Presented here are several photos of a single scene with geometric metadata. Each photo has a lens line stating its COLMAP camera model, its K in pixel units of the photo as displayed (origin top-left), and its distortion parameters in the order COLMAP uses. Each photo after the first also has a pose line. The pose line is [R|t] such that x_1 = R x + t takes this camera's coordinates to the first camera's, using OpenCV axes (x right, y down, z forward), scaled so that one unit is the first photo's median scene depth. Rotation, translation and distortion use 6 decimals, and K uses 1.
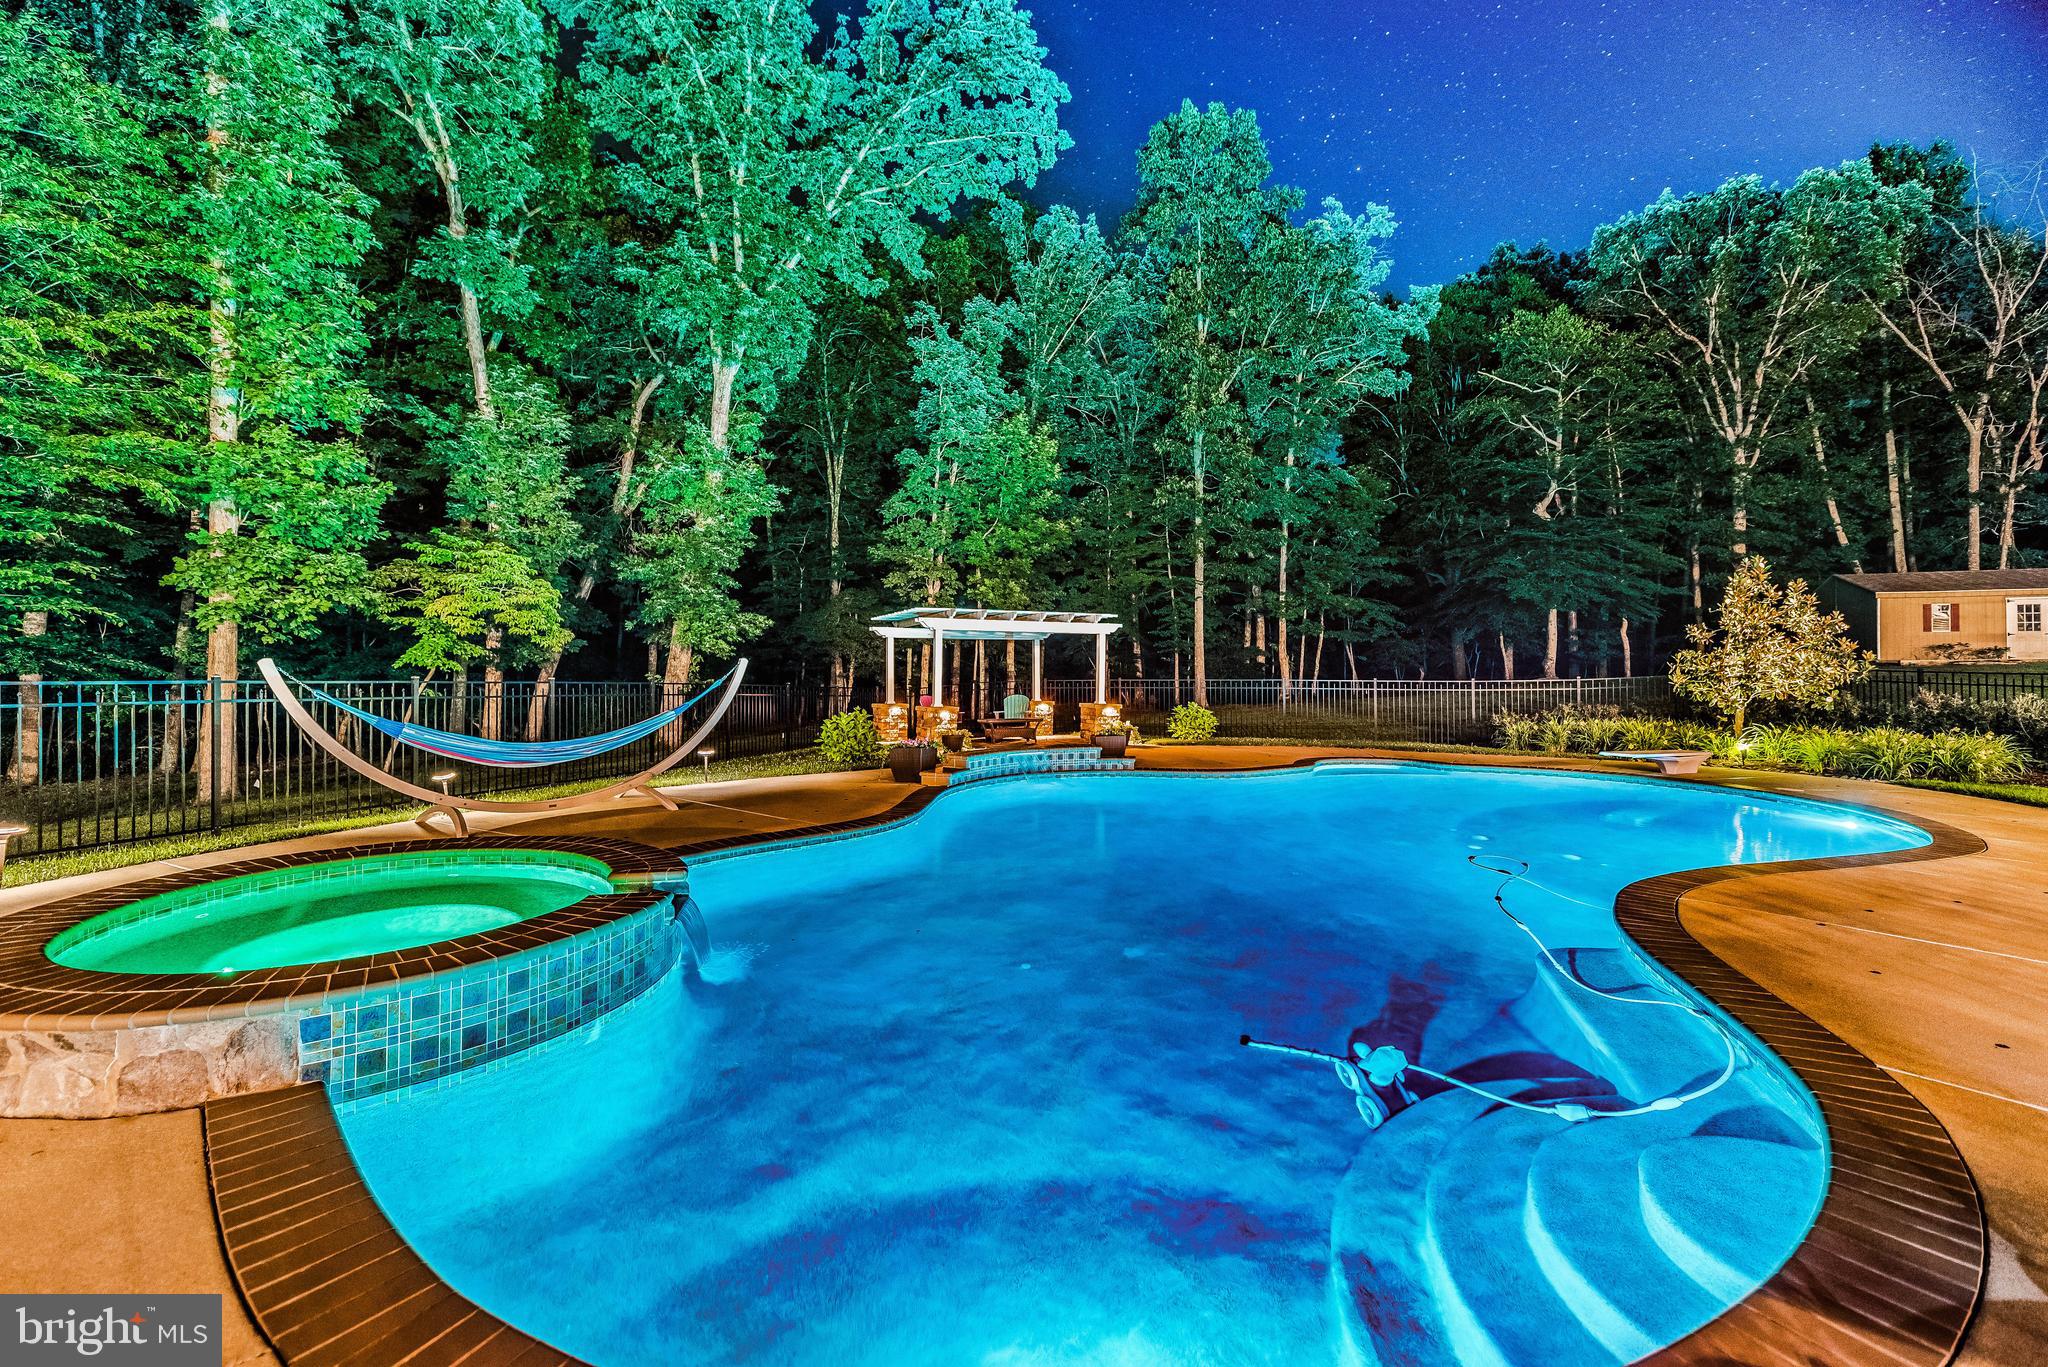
lens RADIAL K [[853.3, 0, 1020.5], [0, 853.3, 650.5], [0, 0, 1]] dist [0.000330, 0.000473]
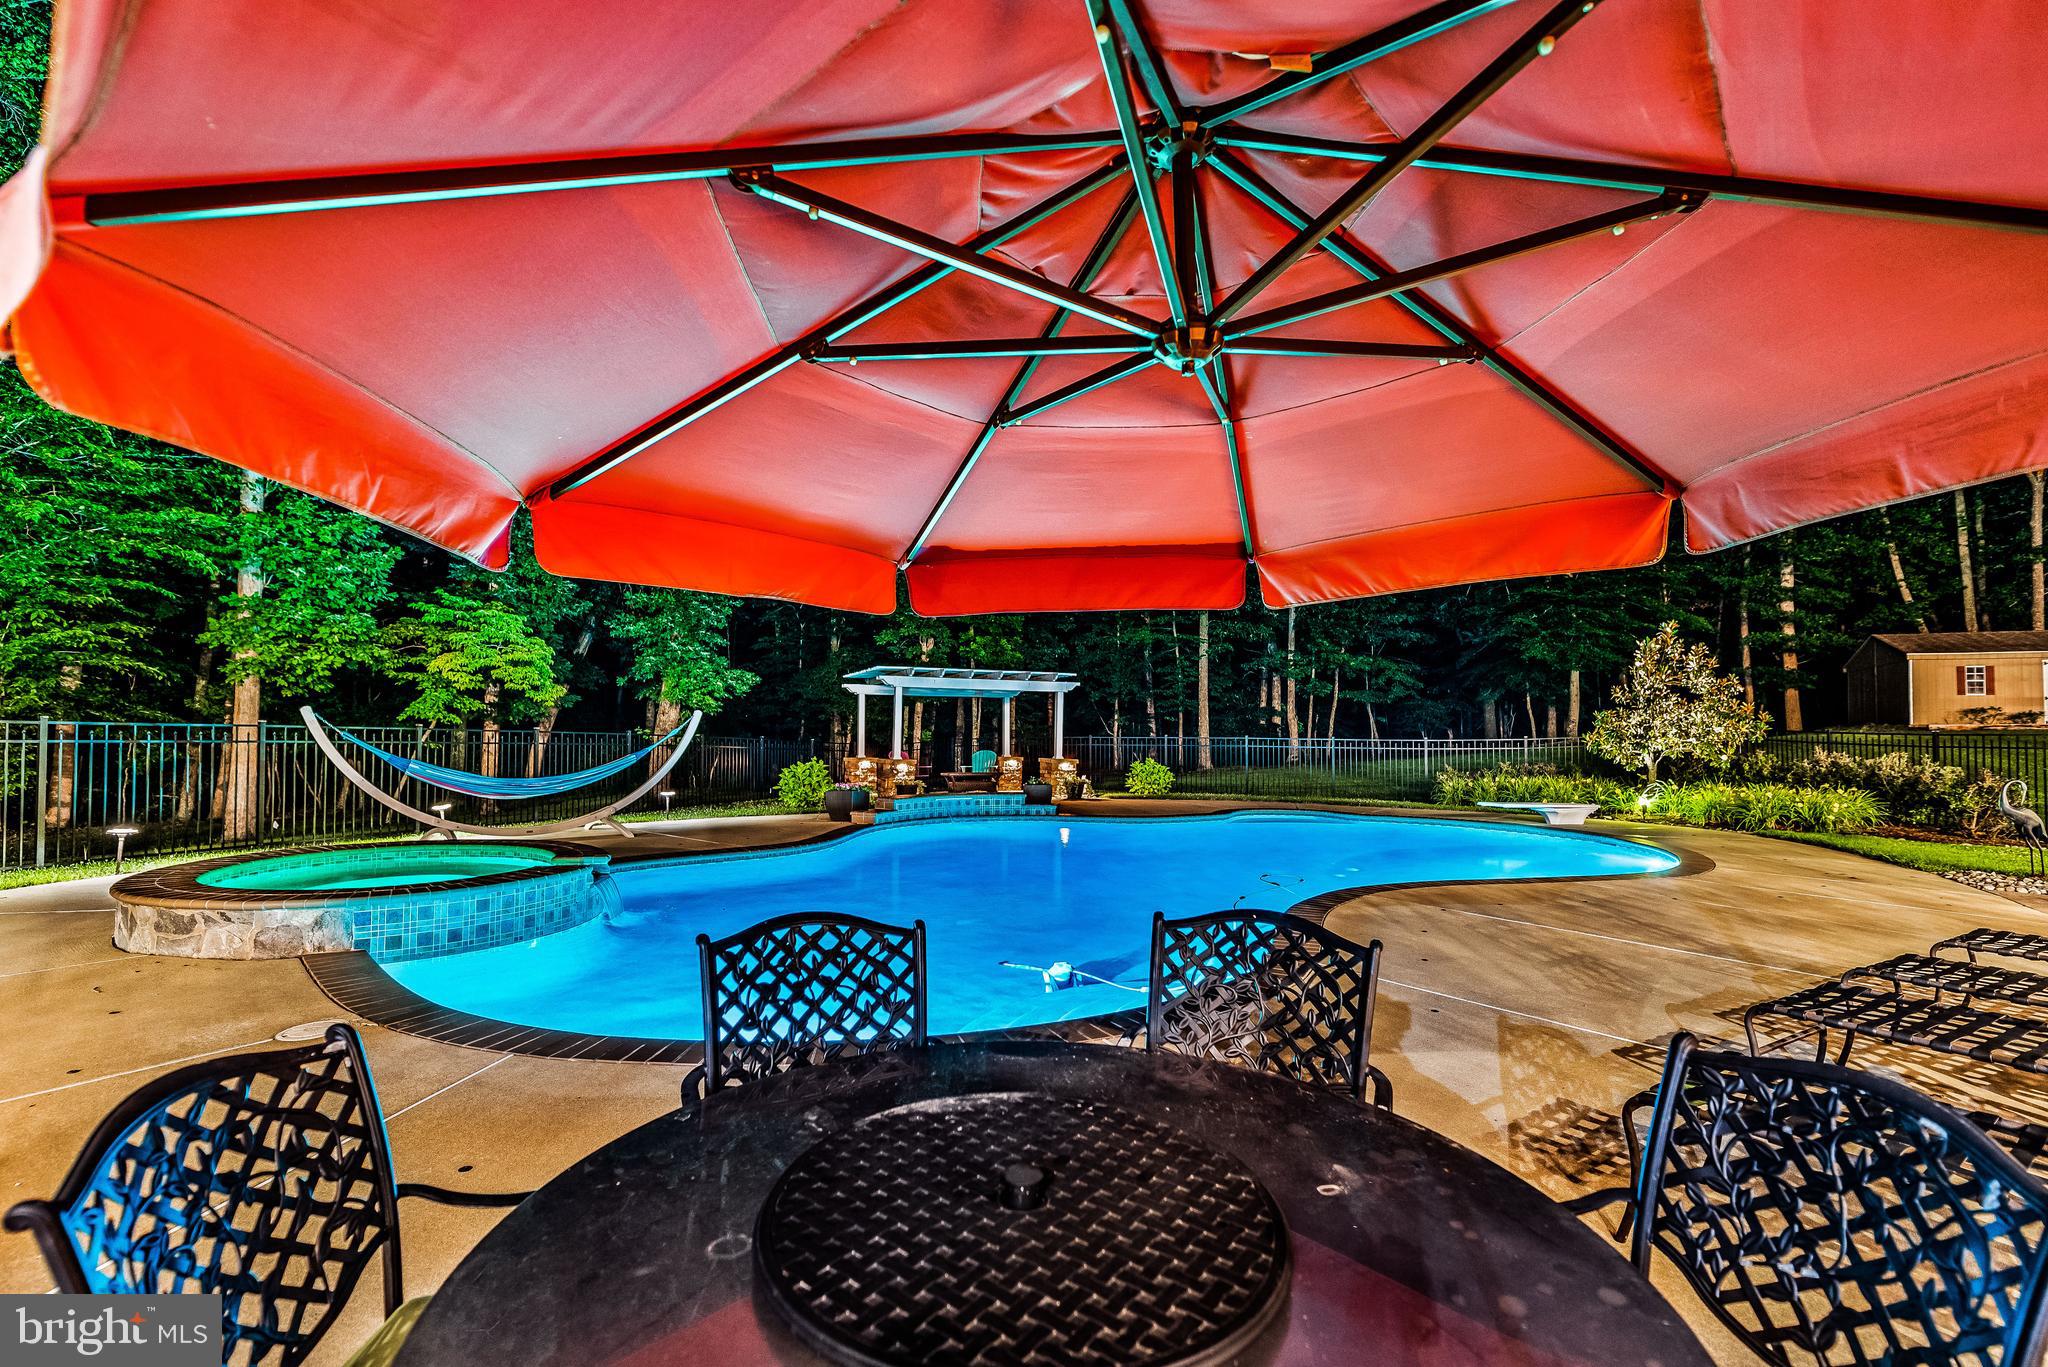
lens RADIAL K [[934.4, 0, 1031.1], [0, 934.4, 693.4], [0, 0, 1]] dist [-0.001037, 0.000734]
pose [[0.999379, 0.005637, -0.034787, 0.094043], [-0.006287, 0.999807, -0.018607, 0.003676], [0.034675, 0.018814, 0.999222, -0.136305]]
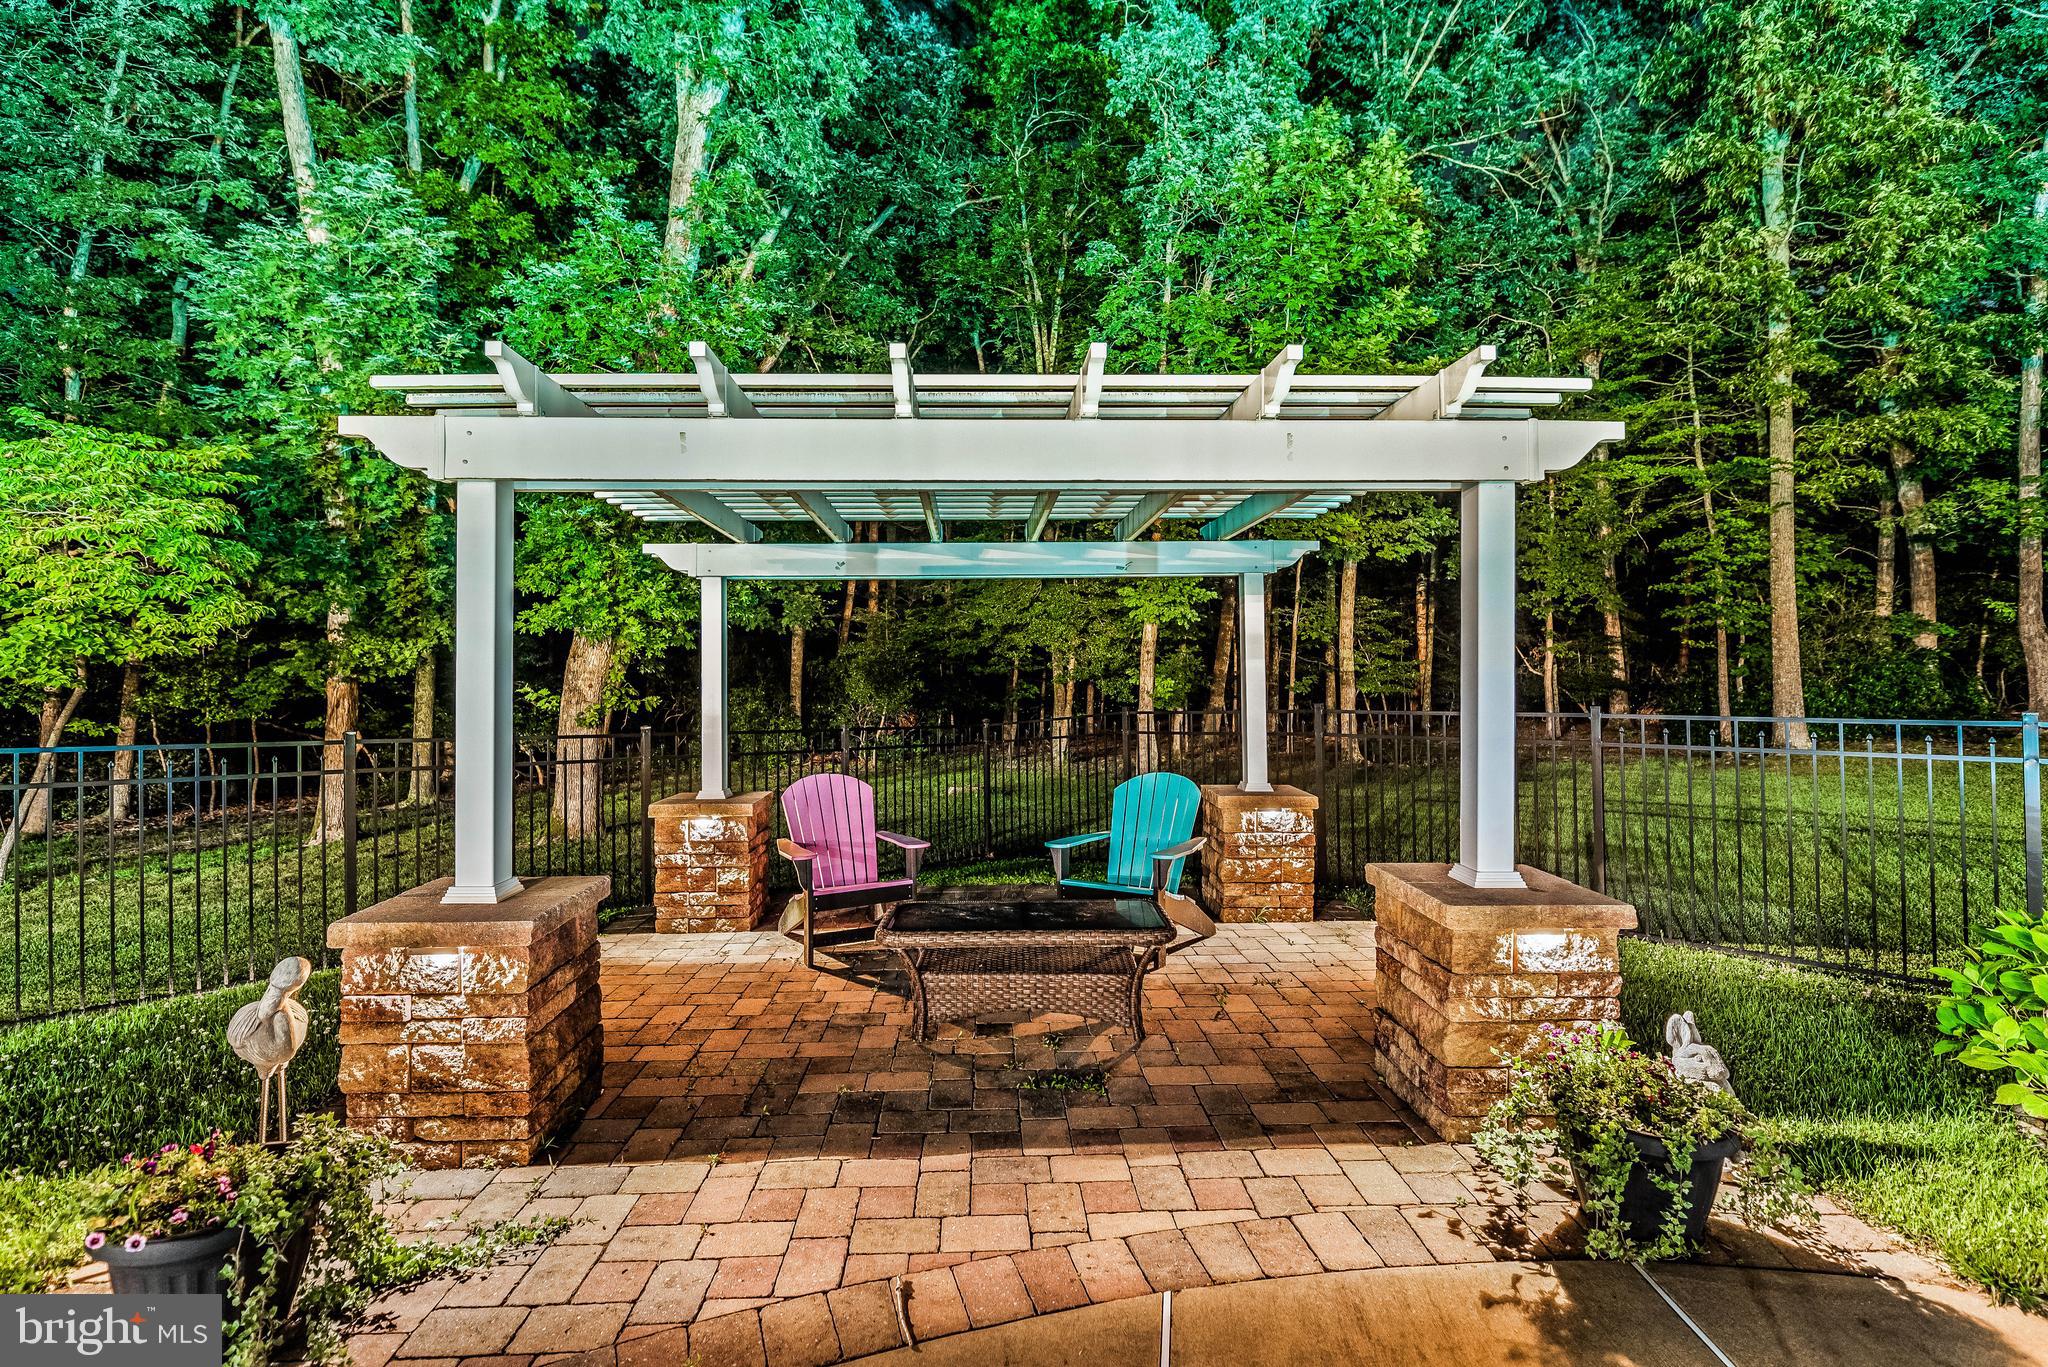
lens RADIAL K [[934.4, 0, 1020.1], [0, 934.4, 647.6], [0, 0, 1]] dist [-0.001037, 0.000734]
pose [[0.913905, -0.017710, -0.405542, 0.078766], [0.018596, 0.999826, -0.001754, 0.012292], [0.405502, -0.005938, 0.914075, 0.739522]]
